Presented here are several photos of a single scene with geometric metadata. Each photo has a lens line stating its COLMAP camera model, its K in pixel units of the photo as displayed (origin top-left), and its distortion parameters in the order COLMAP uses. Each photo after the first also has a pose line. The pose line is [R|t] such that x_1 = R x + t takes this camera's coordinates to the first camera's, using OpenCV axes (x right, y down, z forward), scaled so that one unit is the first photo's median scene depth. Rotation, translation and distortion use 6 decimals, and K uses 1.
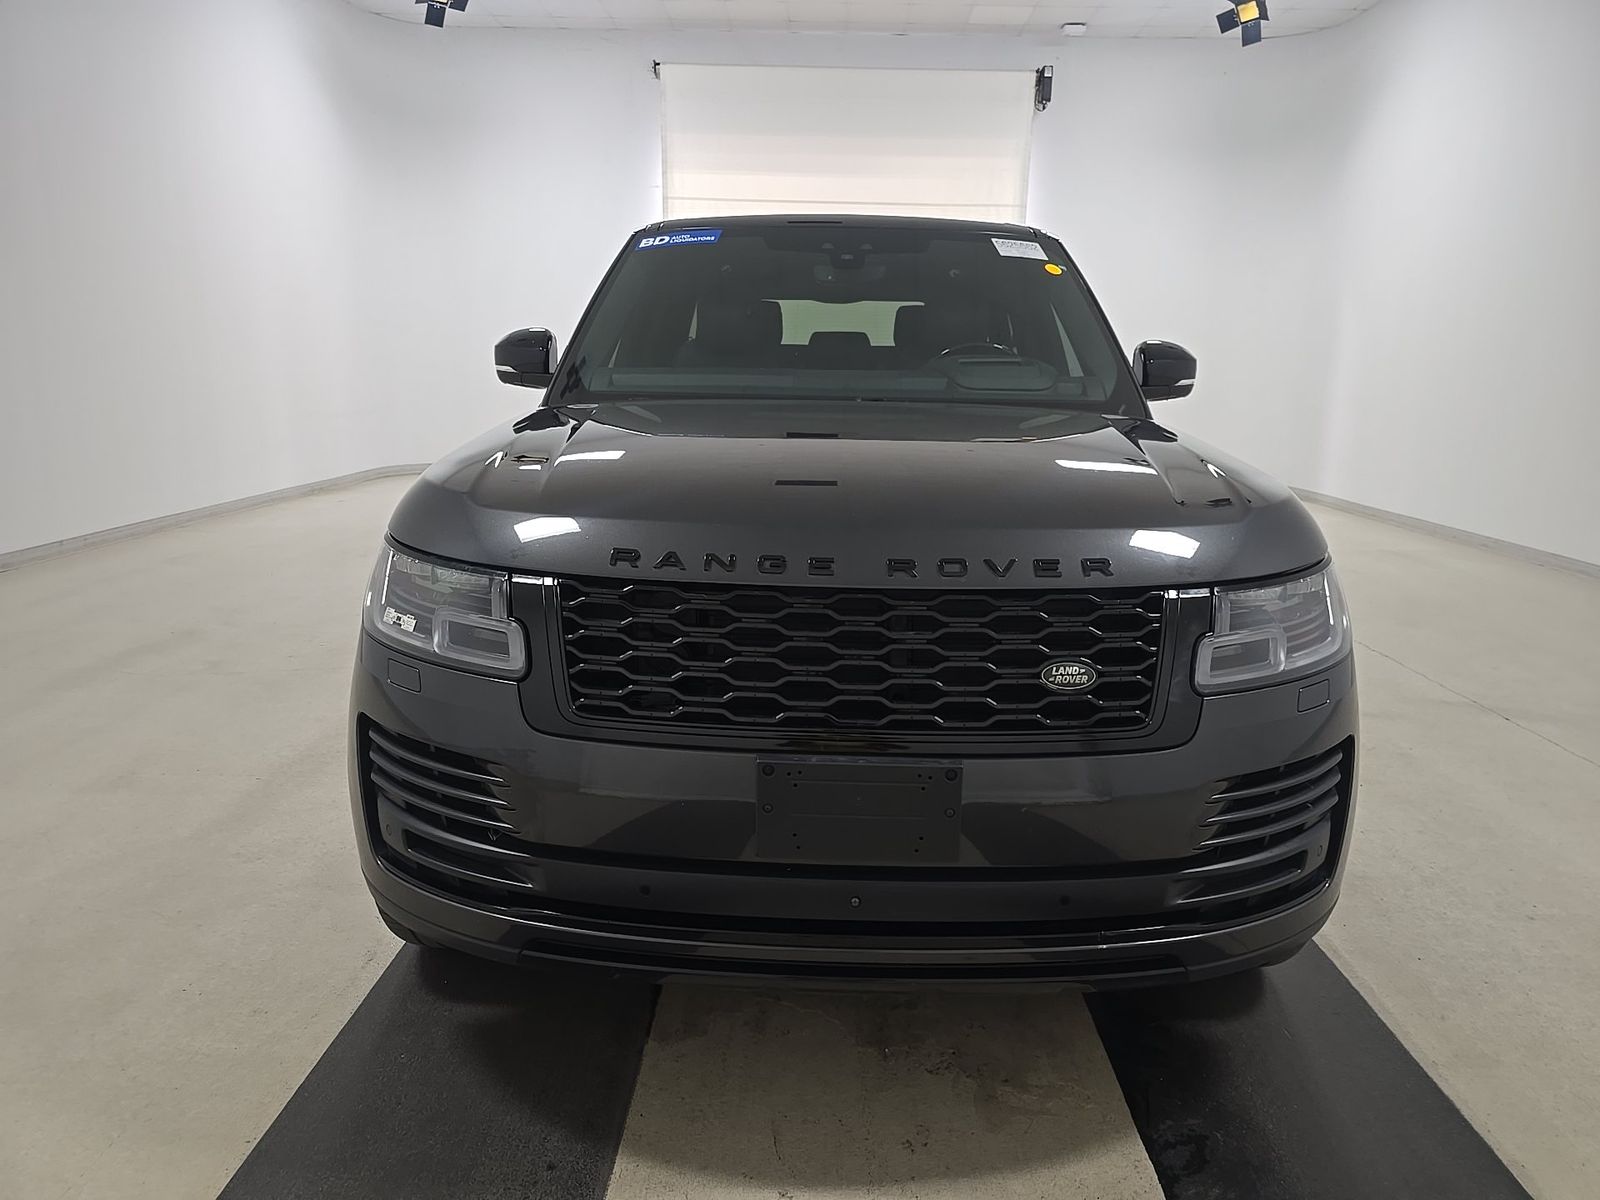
lens RADIAL K [[1074.9, 0, 809.5], [0, 1074.9, 614.3], [0, 0, 1]] dist [0.011196, 0.001351]
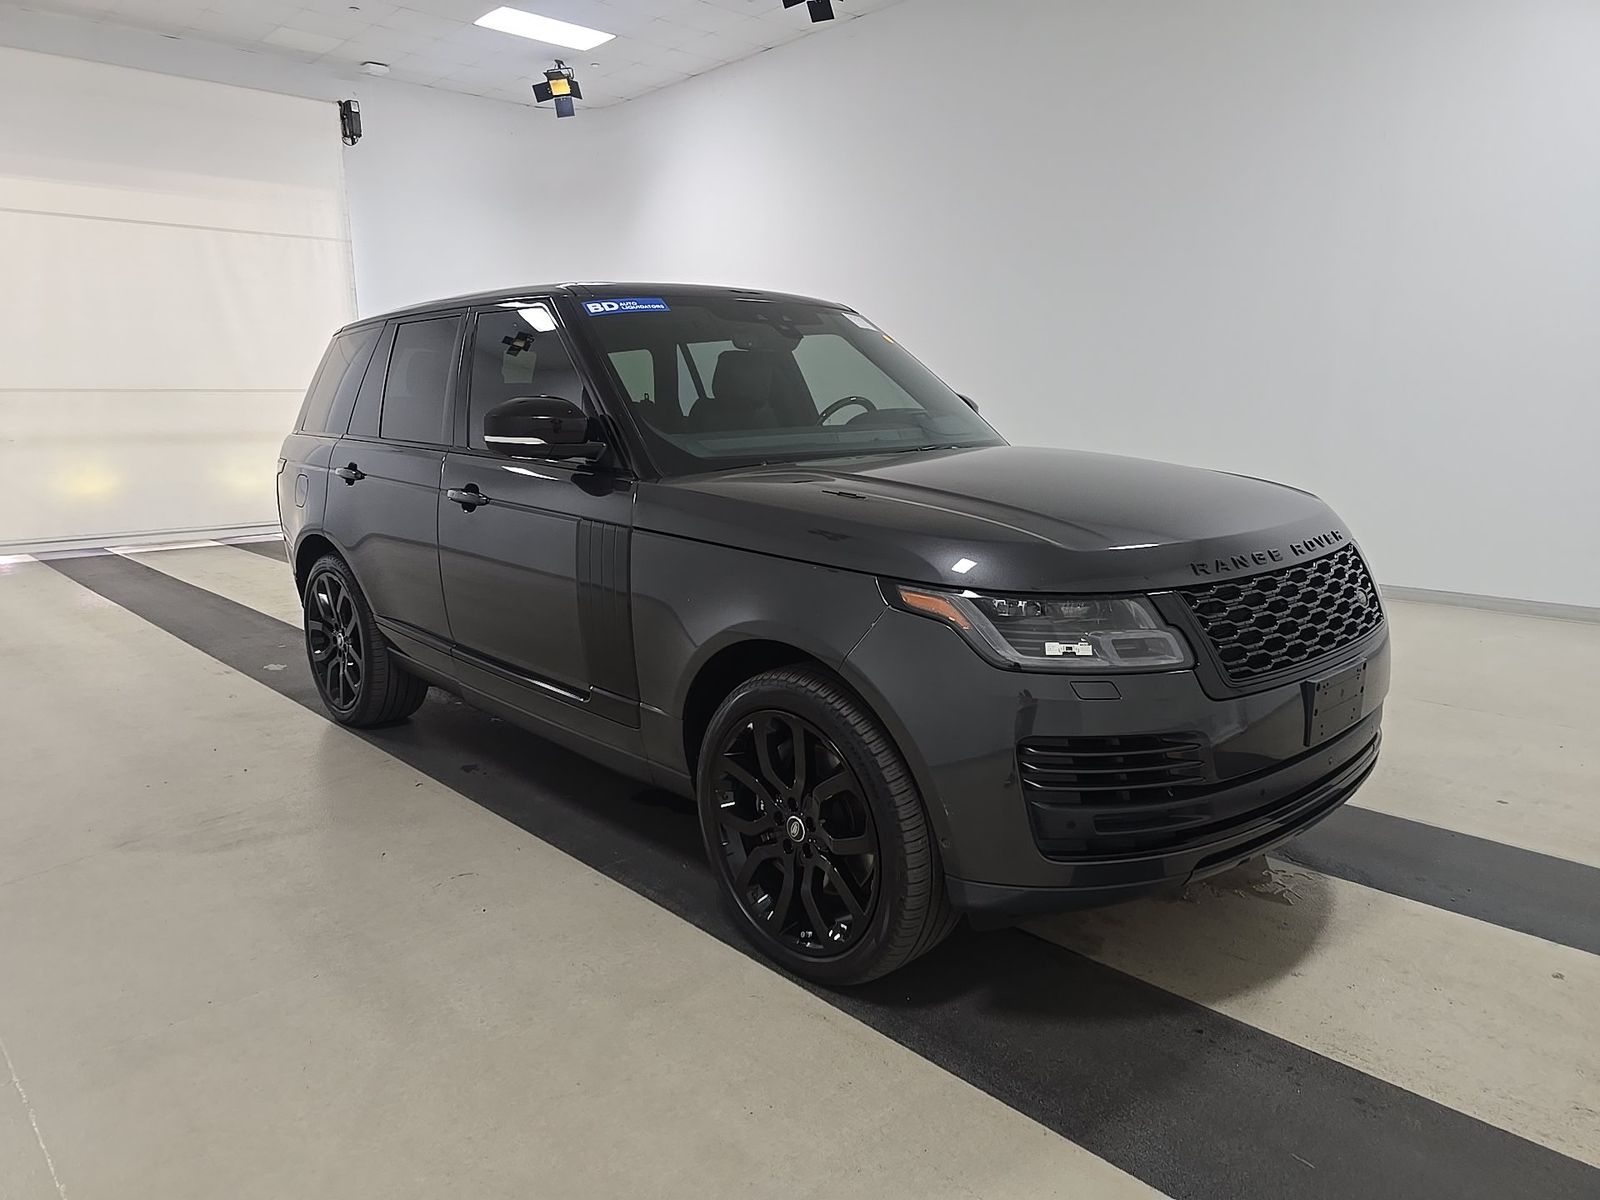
lens RADIAL K [[1074.9, 0, 807.2], [0, 1074.9, 605.1], [0, 0, 1]] dist [0.011196, 0.001351]
pose [[0.716850, -0.162771, 0.677962, -0.632165], [0.183969, 0.982066, 0.041262, -0.067011], [-0.672519, 0.095145, 0.733938, 0.134574]]
